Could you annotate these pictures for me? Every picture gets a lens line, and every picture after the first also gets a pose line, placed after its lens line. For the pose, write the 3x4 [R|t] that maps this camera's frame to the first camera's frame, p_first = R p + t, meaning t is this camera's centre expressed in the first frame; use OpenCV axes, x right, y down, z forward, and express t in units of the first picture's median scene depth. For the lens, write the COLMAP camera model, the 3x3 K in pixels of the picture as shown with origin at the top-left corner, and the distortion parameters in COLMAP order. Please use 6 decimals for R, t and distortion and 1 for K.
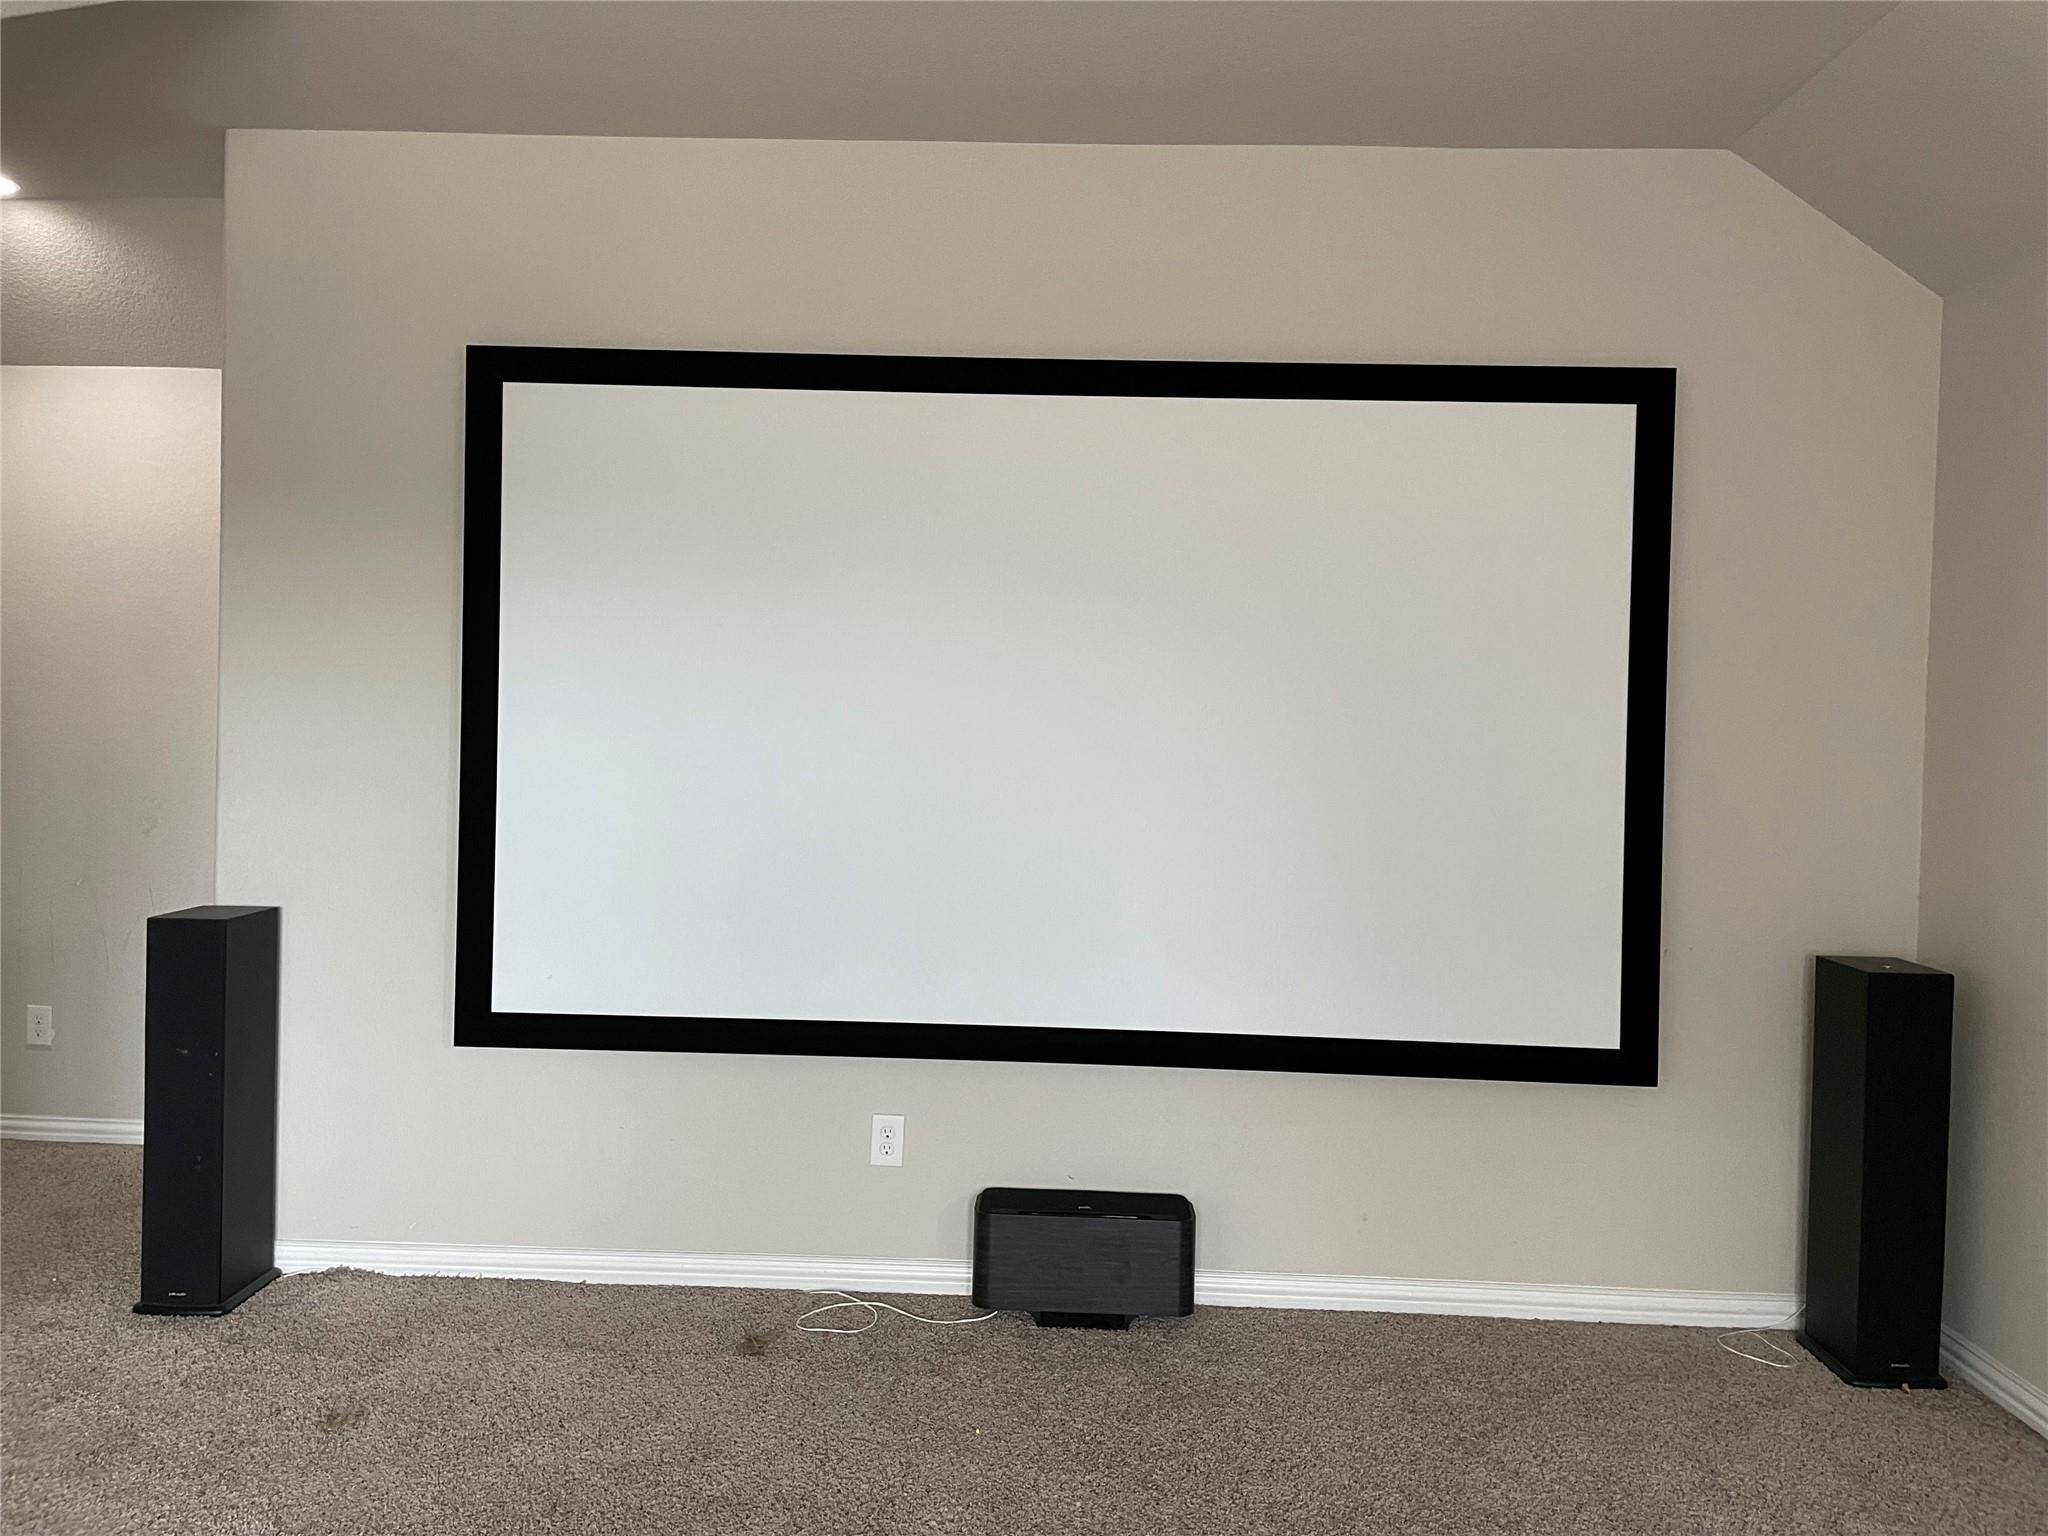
lens RADIAL K [[1536.6, 0, 1017.6], [0, 1536.6, 754.2], [0, 0, 1]] dist [0.083889, -0.117359]
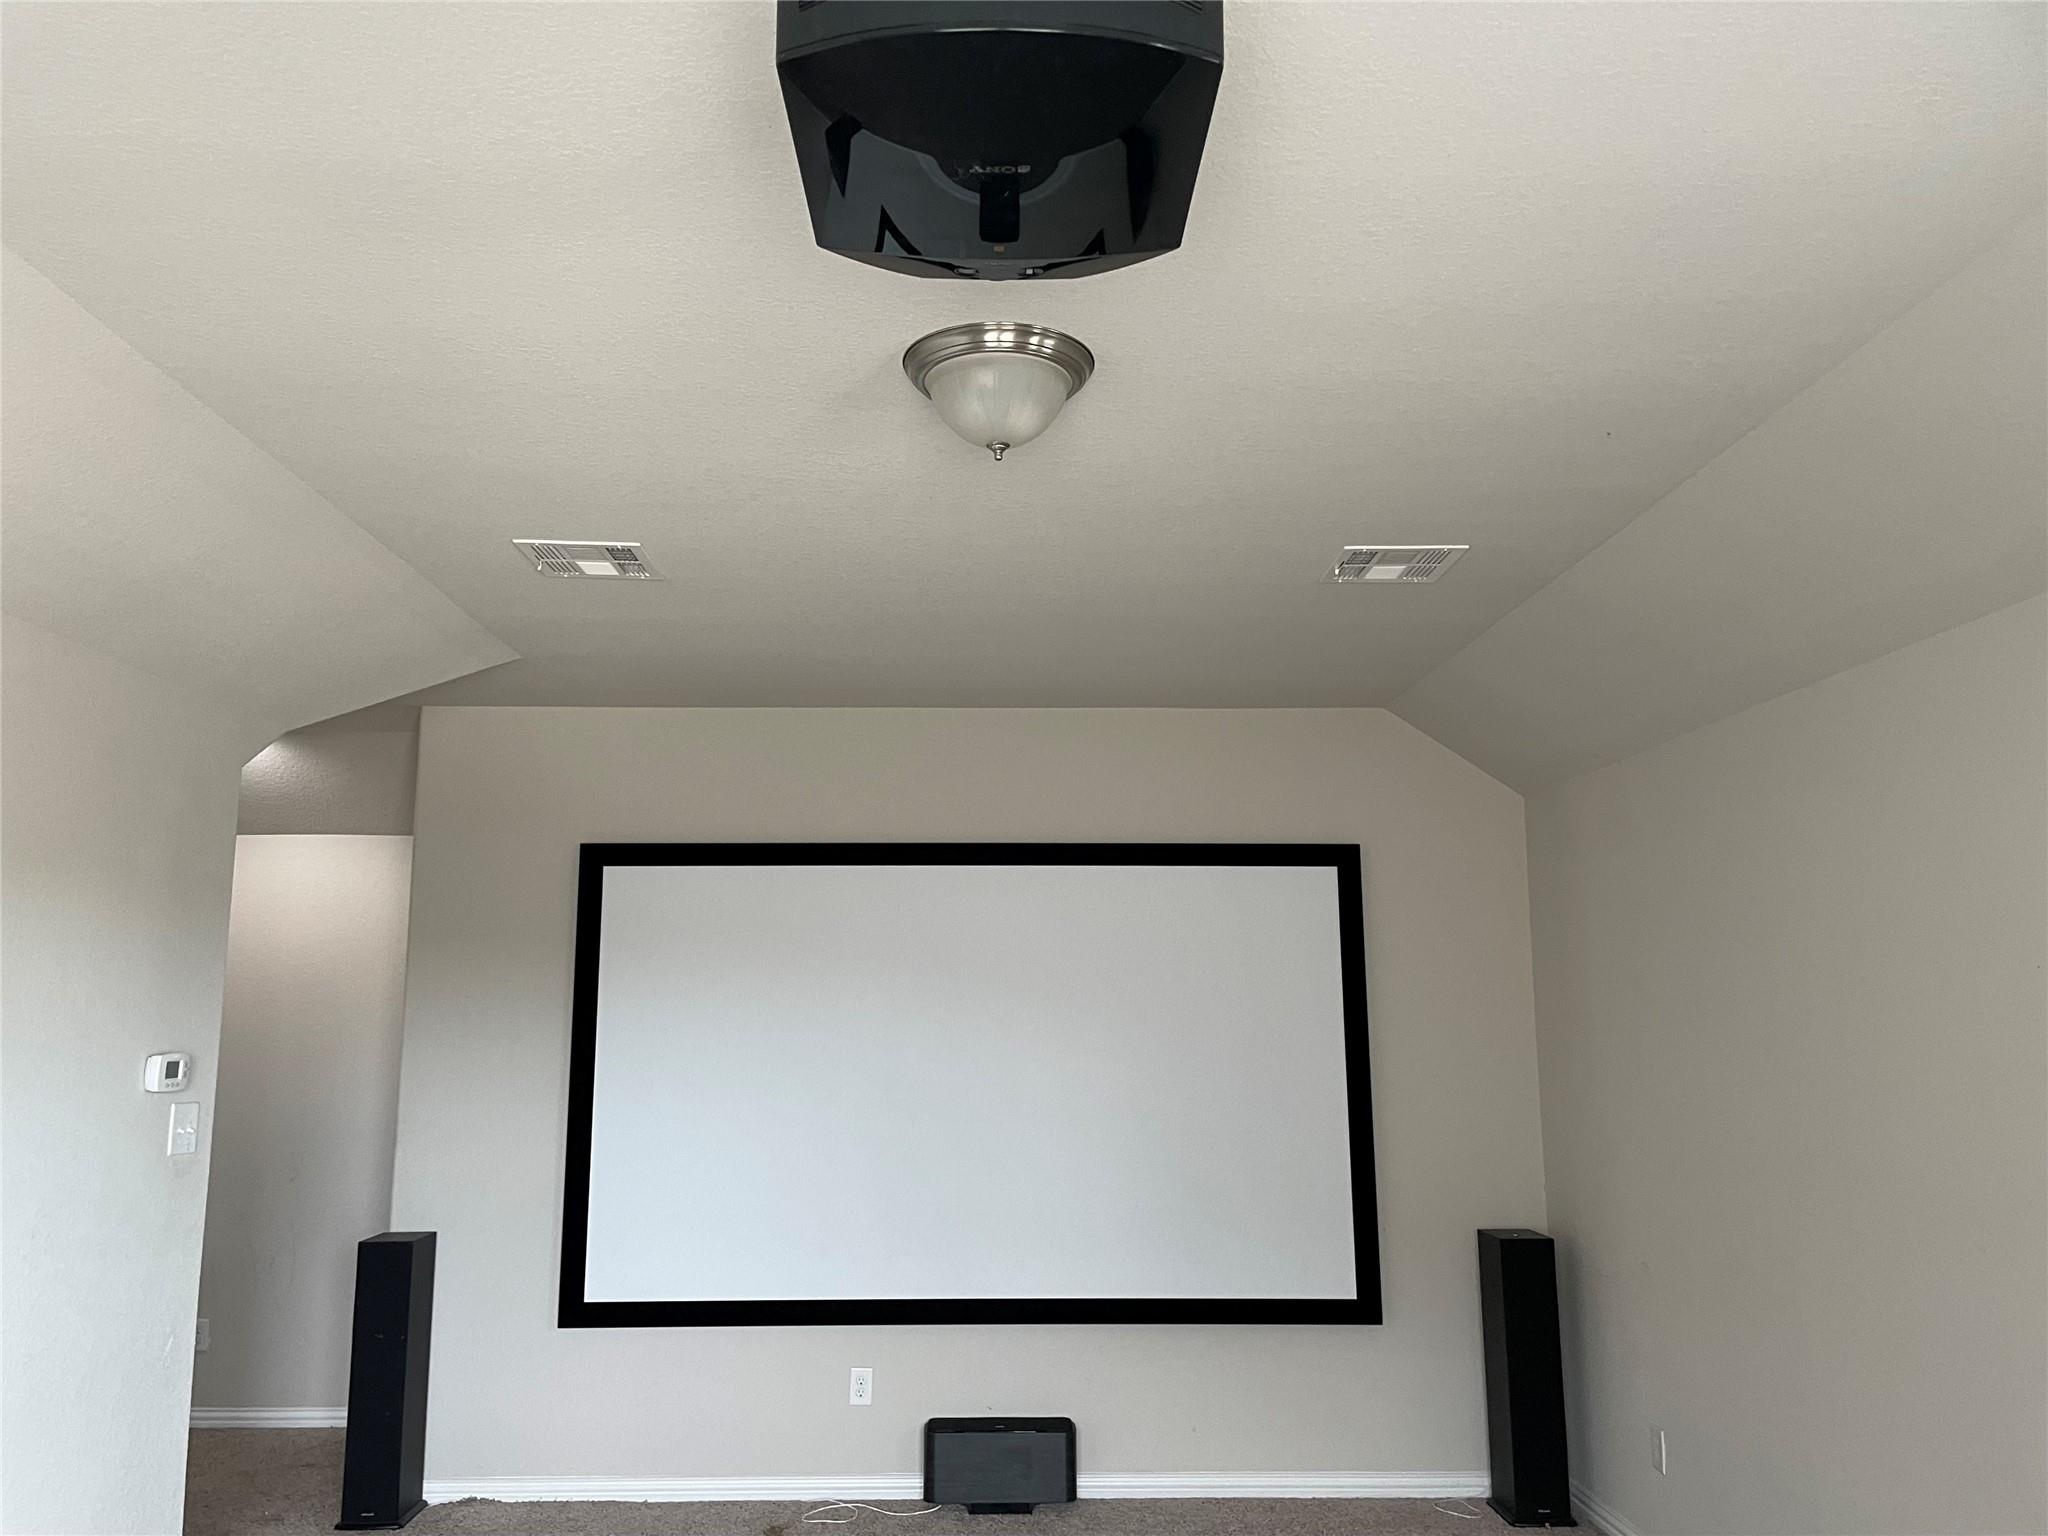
lens RADIAL K [[1564.6, 0, 1008.1], [0, 1564.6, 770.7], [0, 0, 1]] dist [0.090830, -0.130738]
pose [[0.998297, -0.017978, 0.055494, -0.019956], [0.027604, 0.983659, -0.177913, -0.047140], [-0.051389, 0.179142, 0.982480, -0.558478]]
